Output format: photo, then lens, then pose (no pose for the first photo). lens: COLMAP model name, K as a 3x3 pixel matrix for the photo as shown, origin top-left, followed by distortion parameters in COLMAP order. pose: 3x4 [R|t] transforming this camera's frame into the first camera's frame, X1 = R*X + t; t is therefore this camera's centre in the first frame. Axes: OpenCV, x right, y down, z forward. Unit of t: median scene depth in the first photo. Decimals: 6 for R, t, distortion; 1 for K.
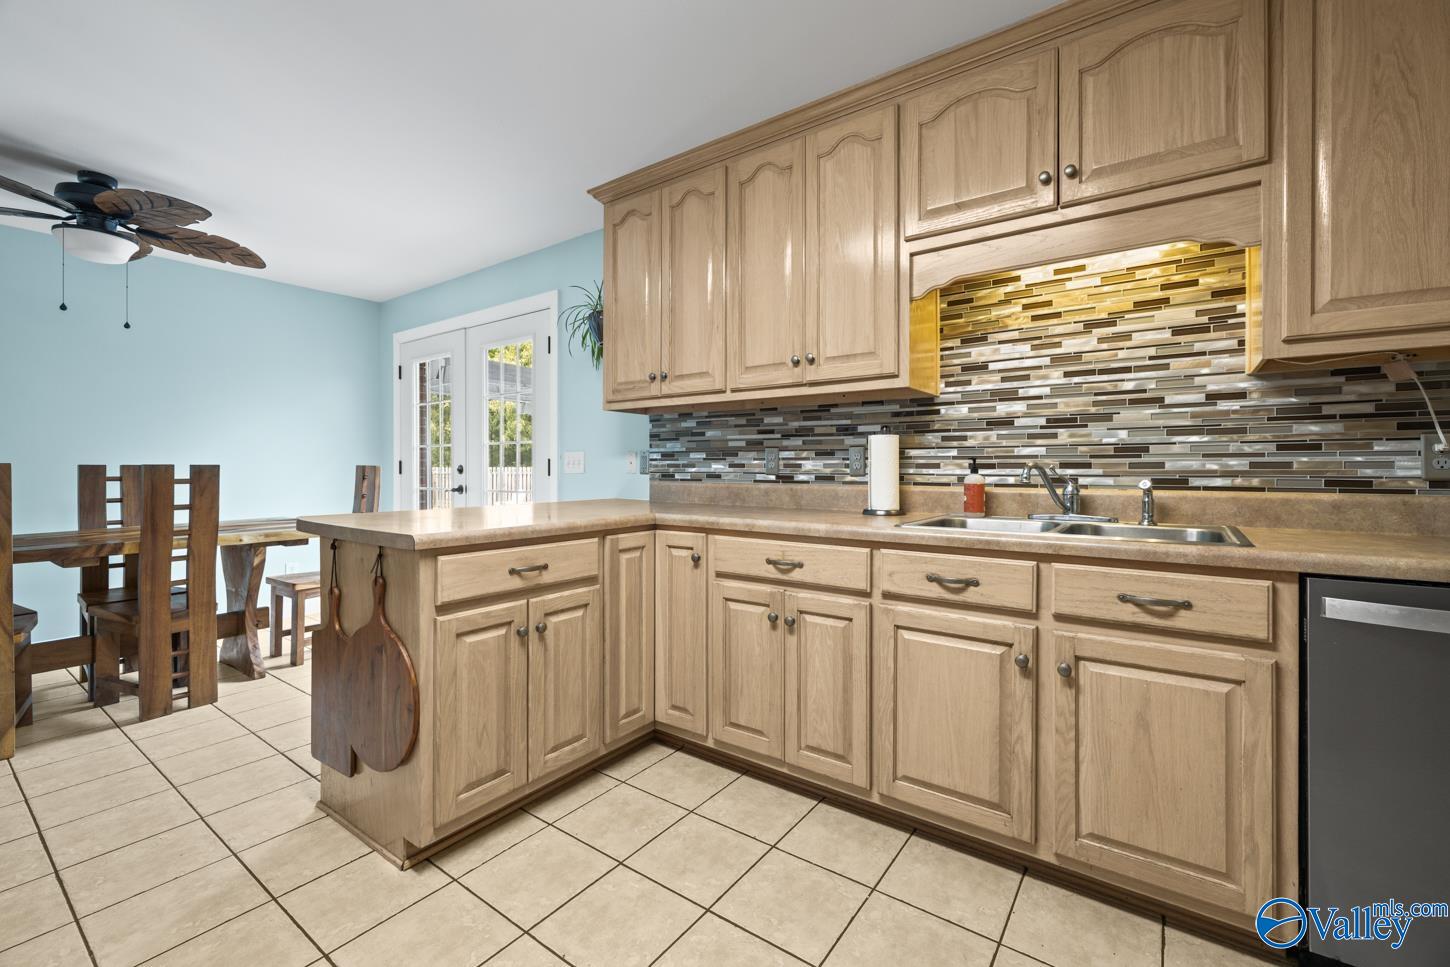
lens RADIAL K [[605.2, 0, 727.0], [0, 605.2, 468.5], [0, 0, 1]] dist [0.000669, 0.000287]
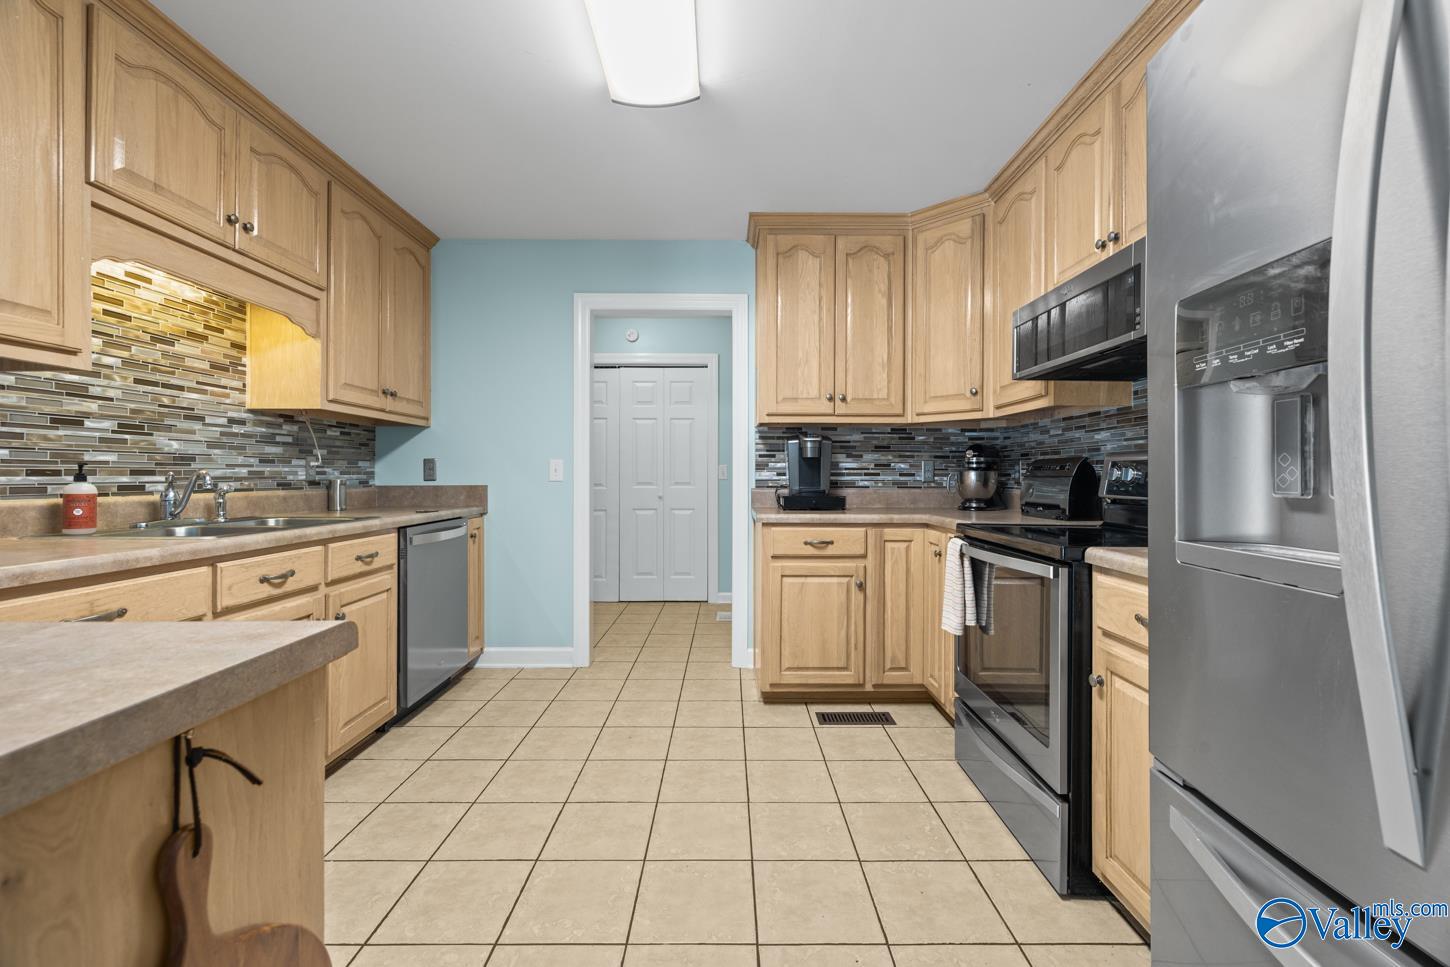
lens RADIAL K [[605.2, 0, 734.2], [0, 605.2, 472.7], [0, 0, 1]] dist [0.000669, 0.000287]
pose [[-0.592256, 0.003368, 0.805743, -0.829826], [0.002031, 0.999994, -0.002687, 0.000092], [-0.805747, 0.000045, -0.592260, 0.804899]]
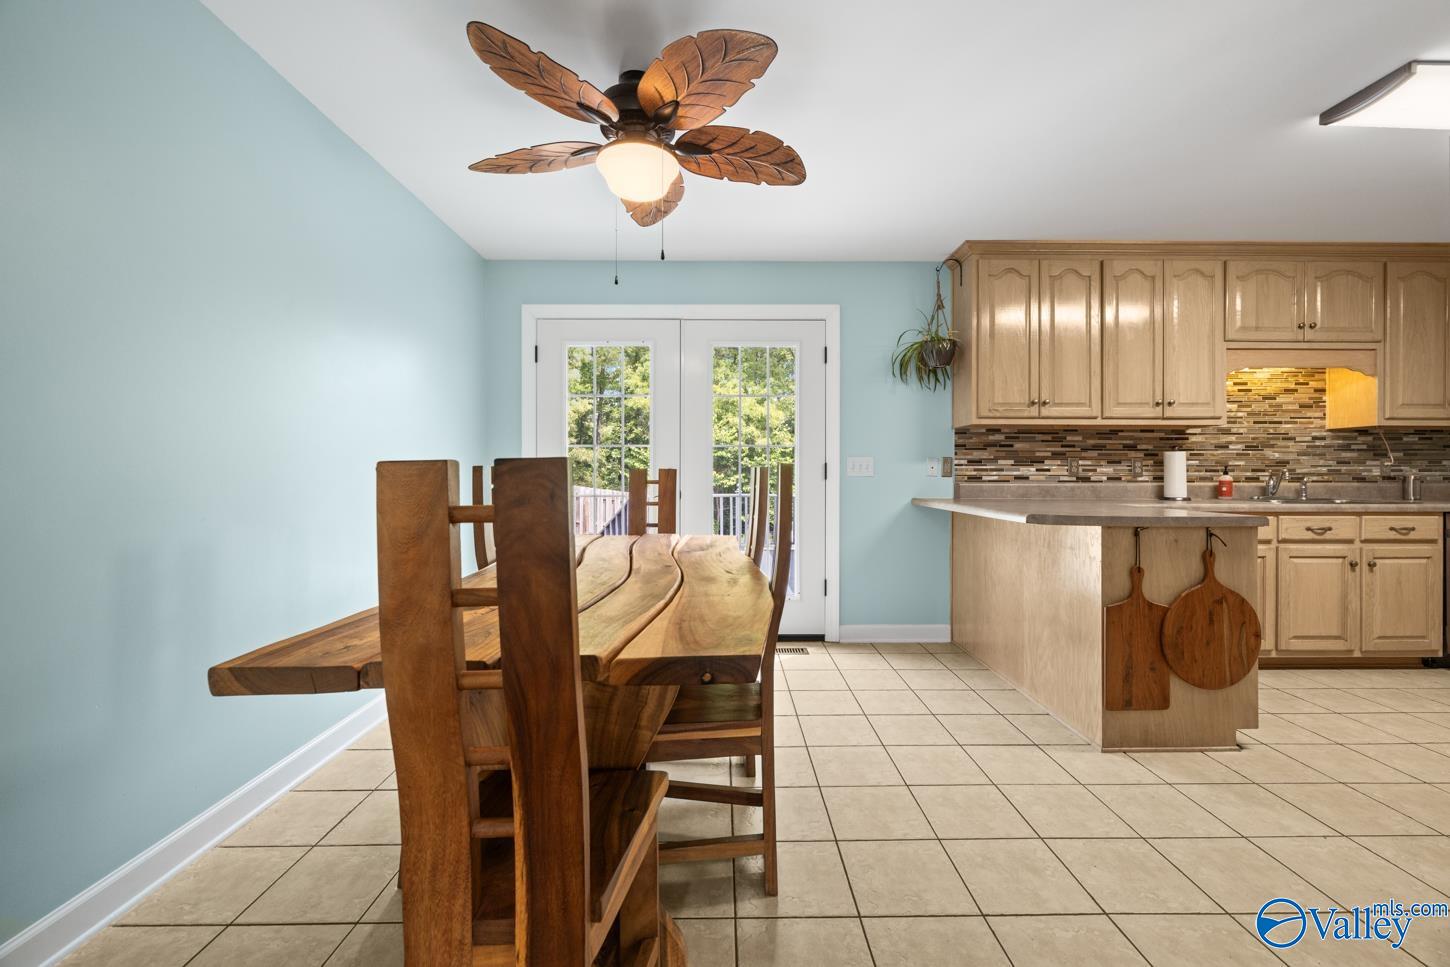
lens RADIAL K [[605.2, 0, 728.1], [0, 605.2, 473.1], [0, 0, 1]] dist [0.000669, 0.000287]
pose [[0.805275, 0.000282, 0.592902, -1.908549], [0.000281, 1.000000, -0.000857, 0.004535], [-0.592902, 0.000856, 0.805274, 0.453804]]
